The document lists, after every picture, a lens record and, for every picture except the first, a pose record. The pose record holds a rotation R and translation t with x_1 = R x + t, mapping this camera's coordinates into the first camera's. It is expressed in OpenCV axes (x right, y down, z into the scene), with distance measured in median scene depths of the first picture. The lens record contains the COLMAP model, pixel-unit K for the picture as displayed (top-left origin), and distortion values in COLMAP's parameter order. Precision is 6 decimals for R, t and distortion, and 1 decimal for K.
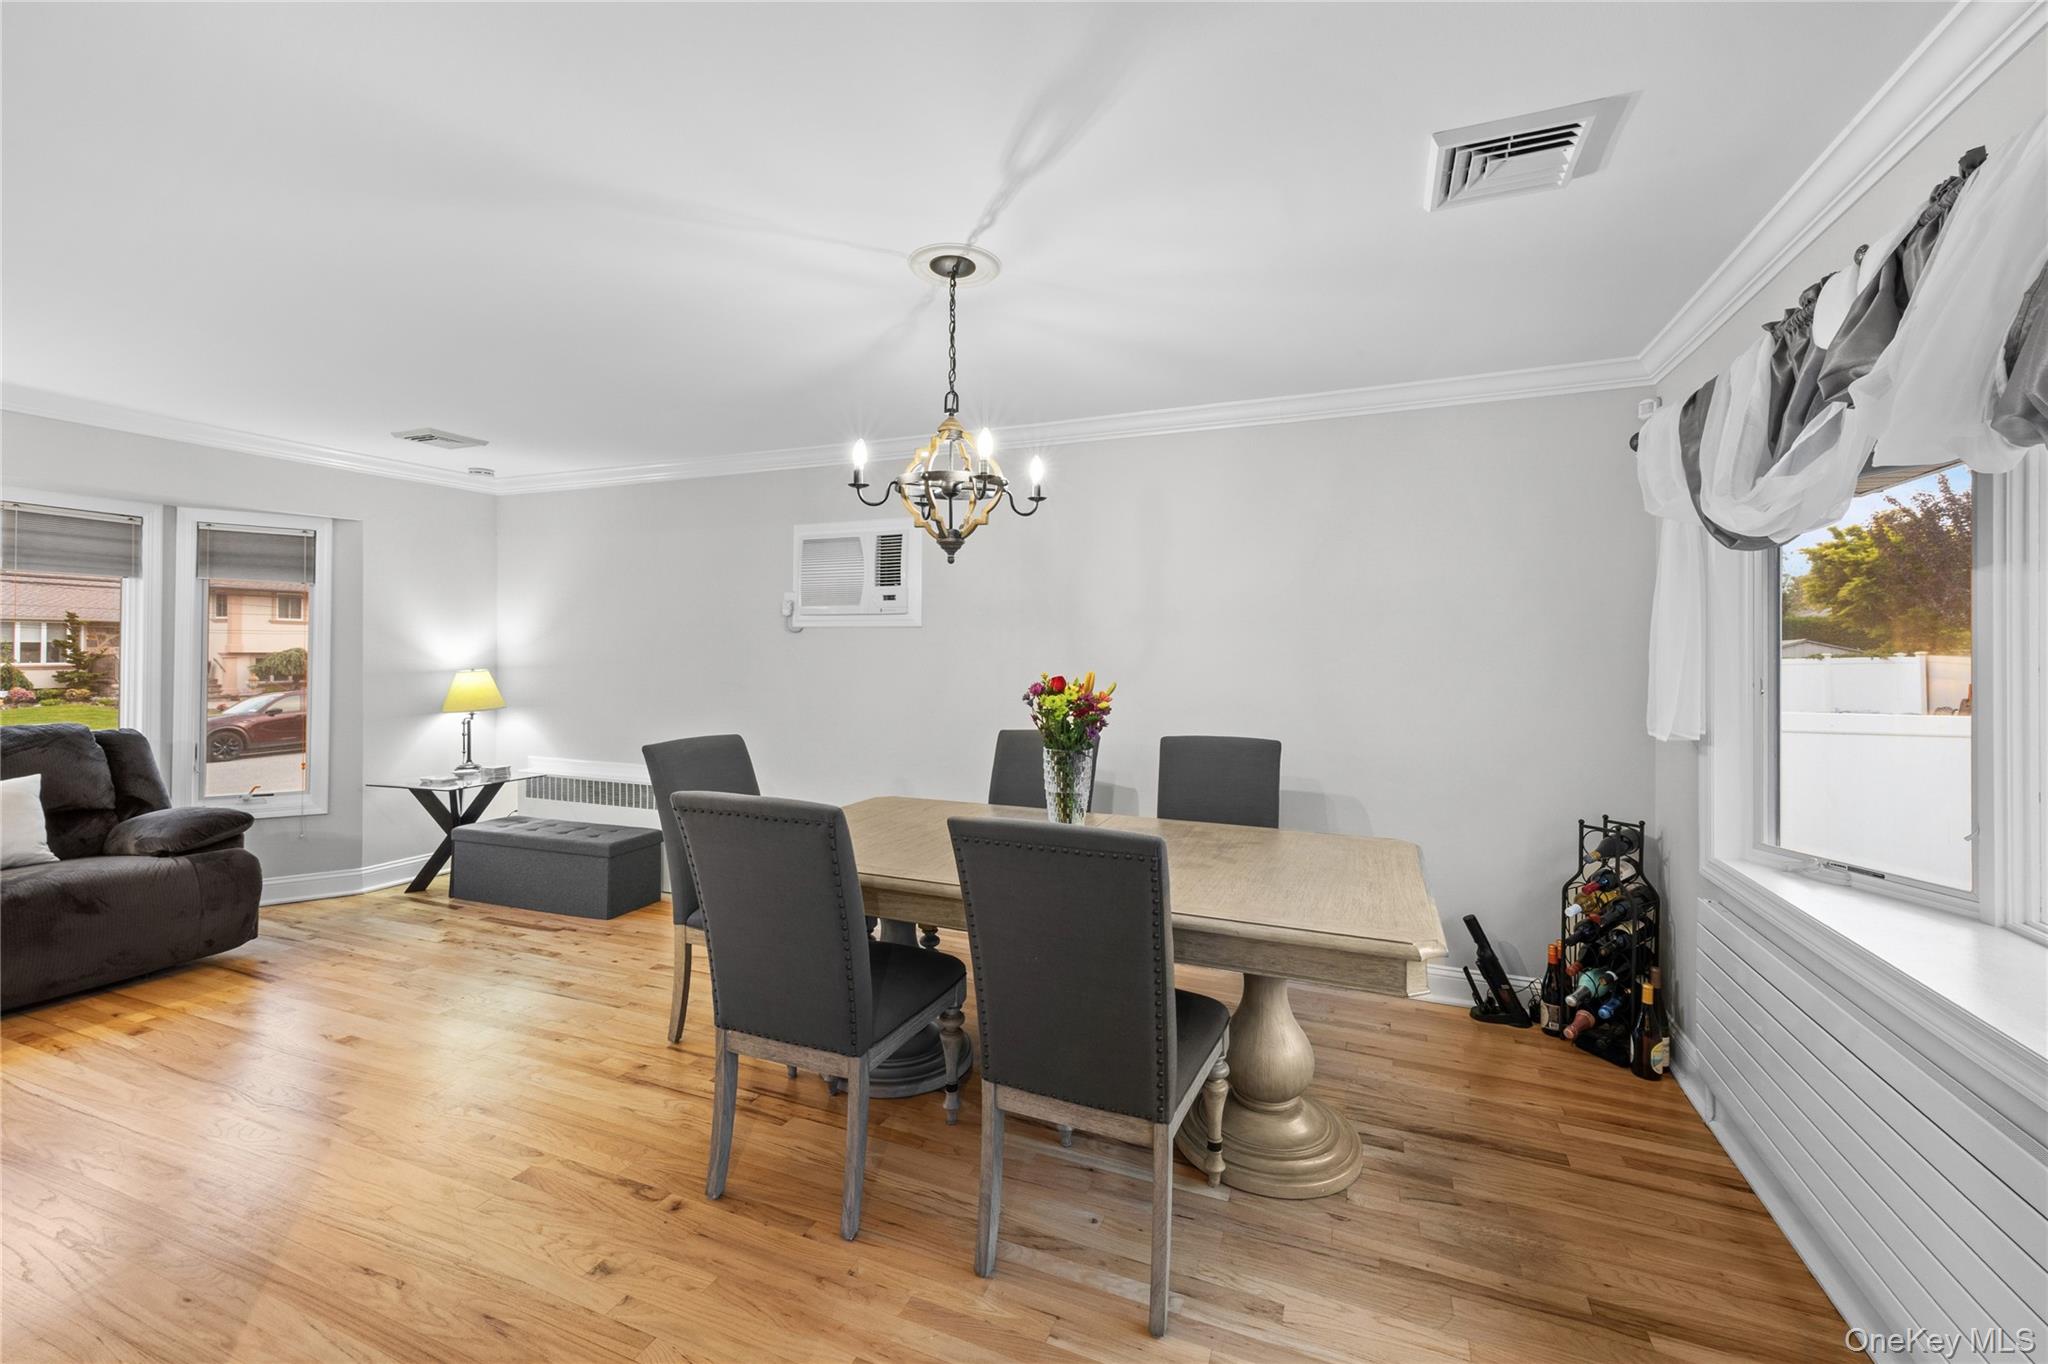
lens RADIAL K [[843.6, 0, 1031.0], [0, 843.6, 647.6], [0, 0, 1]] dist [0.002076, 0.000232]
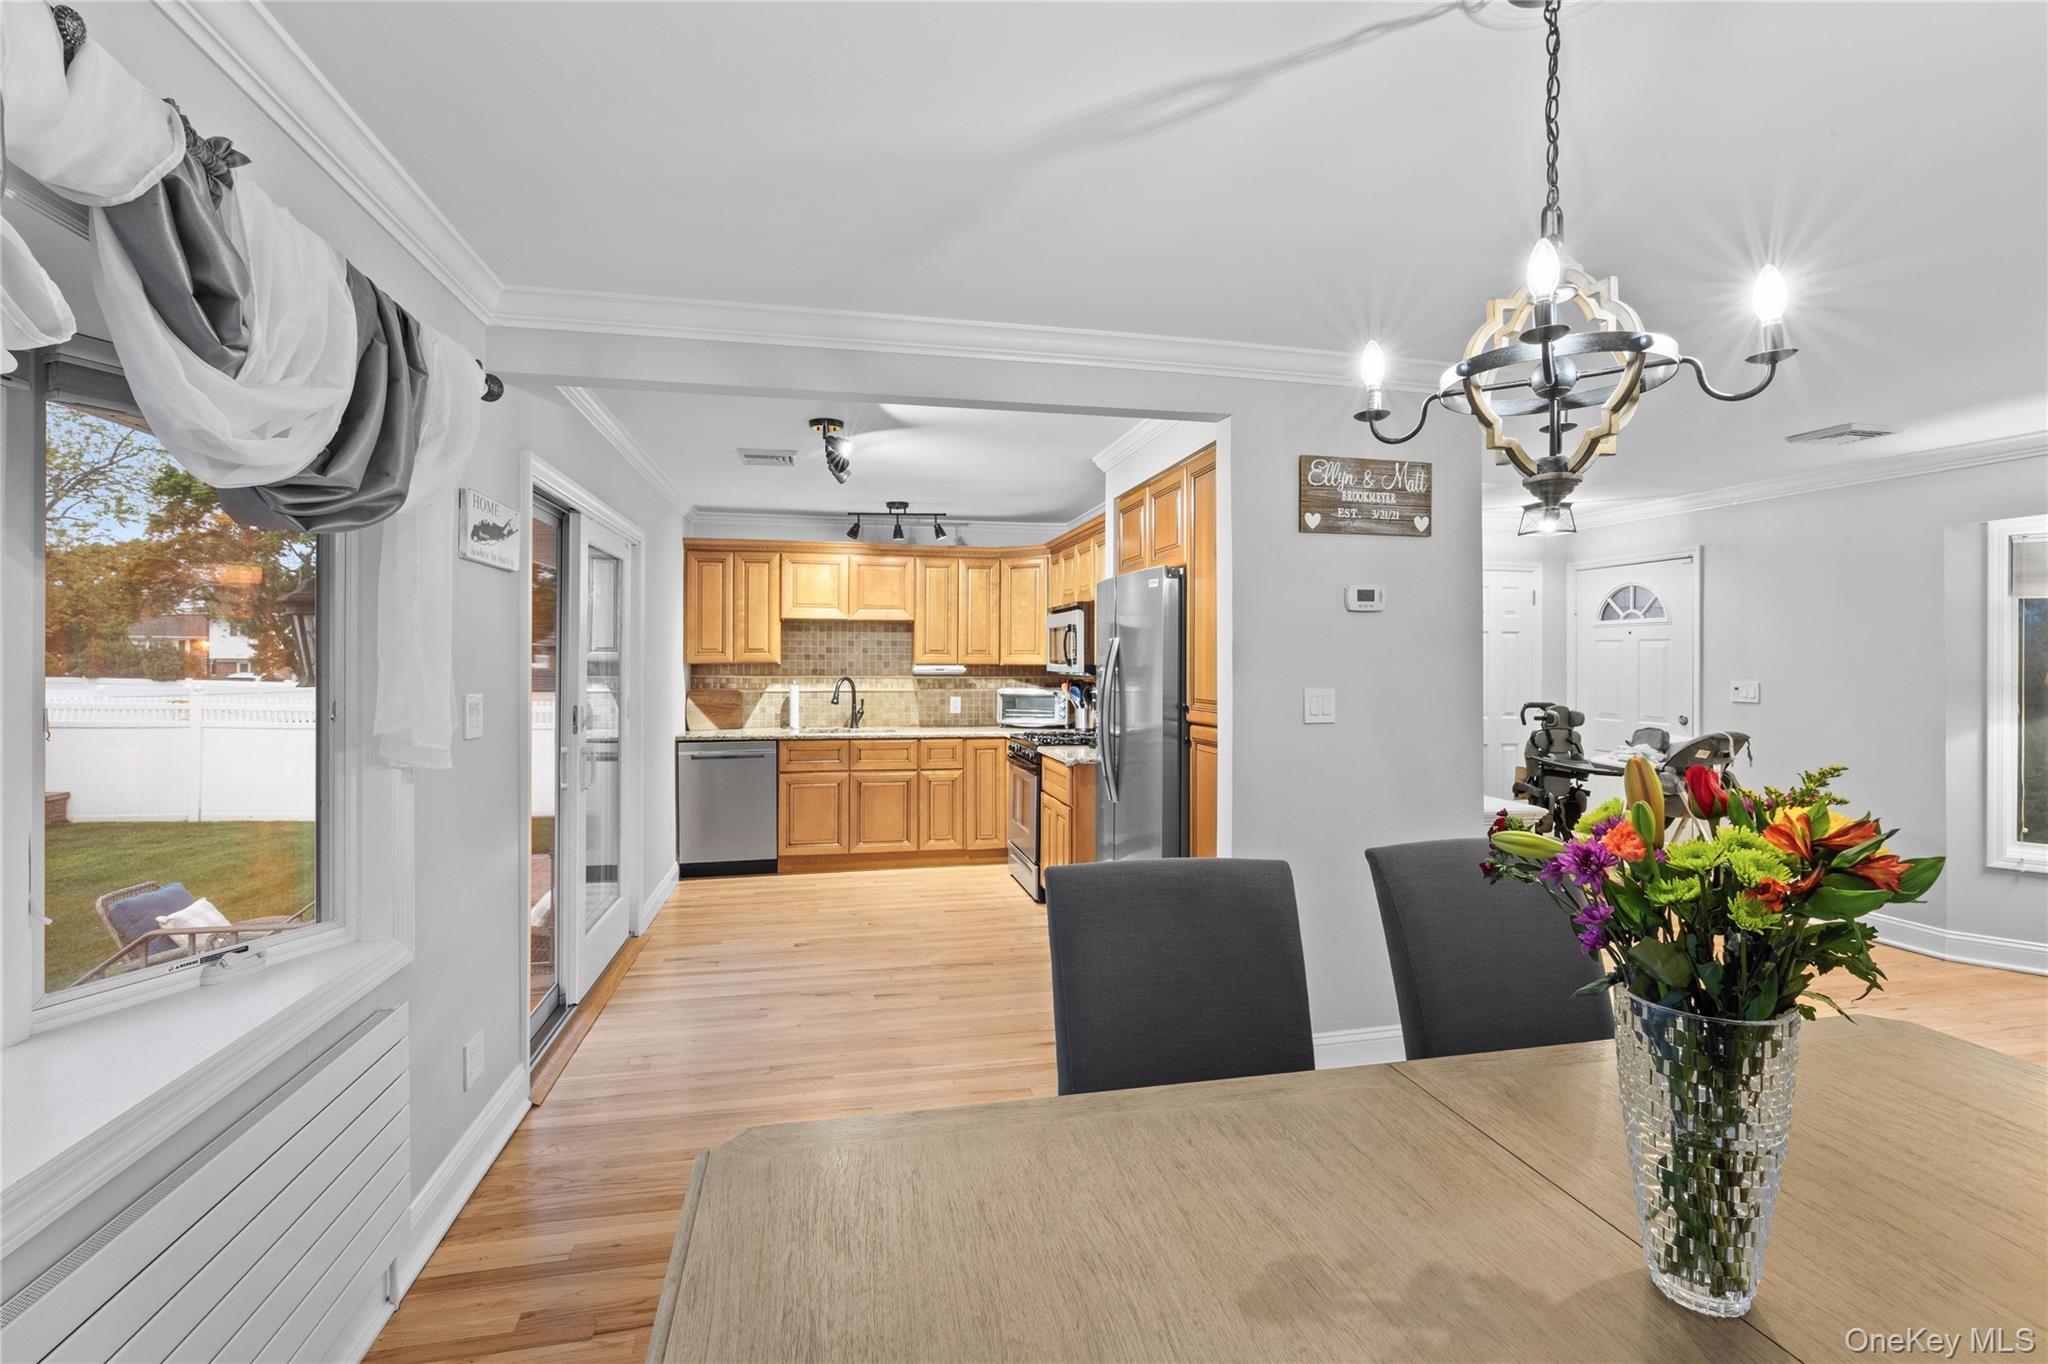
lens RADIAL K [[934.6, 0, 1022.3], [0, 934.6, 657.1], [0, 0, 1]] dist [-0.009678, 0.000531]
pose [[-0.827688, -0.013439, -0.561028, 0.294806], [-0.009486, 0.999905, -0.009957, -0.001685], [0.561108, -0.002919, -0.827737, 0.721206]]
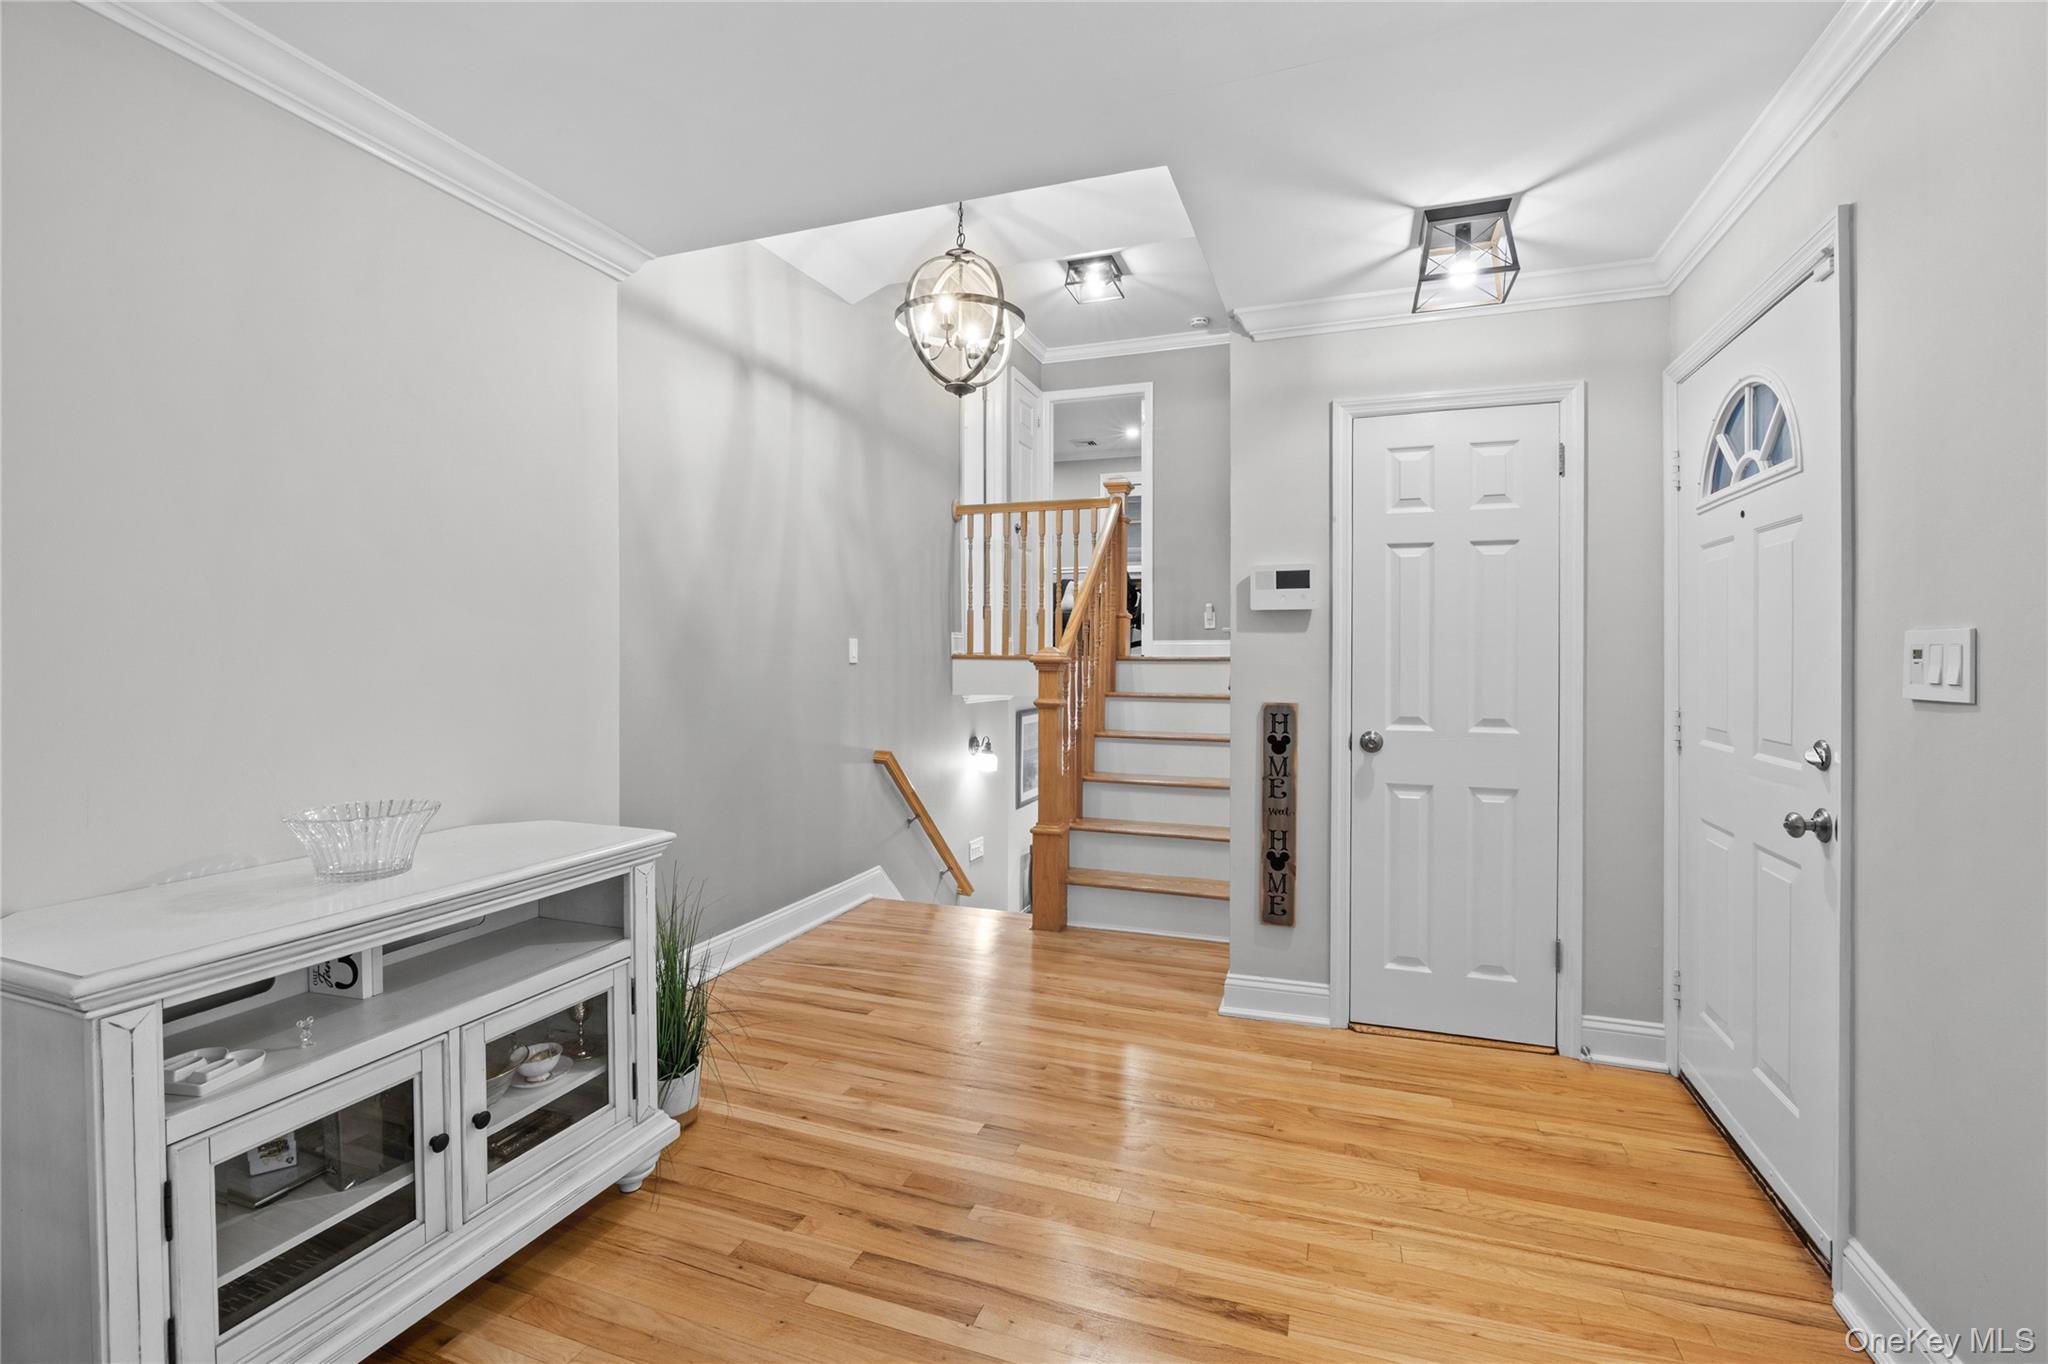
lens RADIAL K [[899.0, 0, 1030.6], [0, 899.0, 669.4], [0, 0, 1]] dist [-0.012981, 0.000117]
pose [[-0.999355, -0.007095, -0.035189, -0.883084], [-0.007524, 0.999899, 0.012071, 0.024350], [0.035100, 0.012328, -0.999308, 0.557666]]
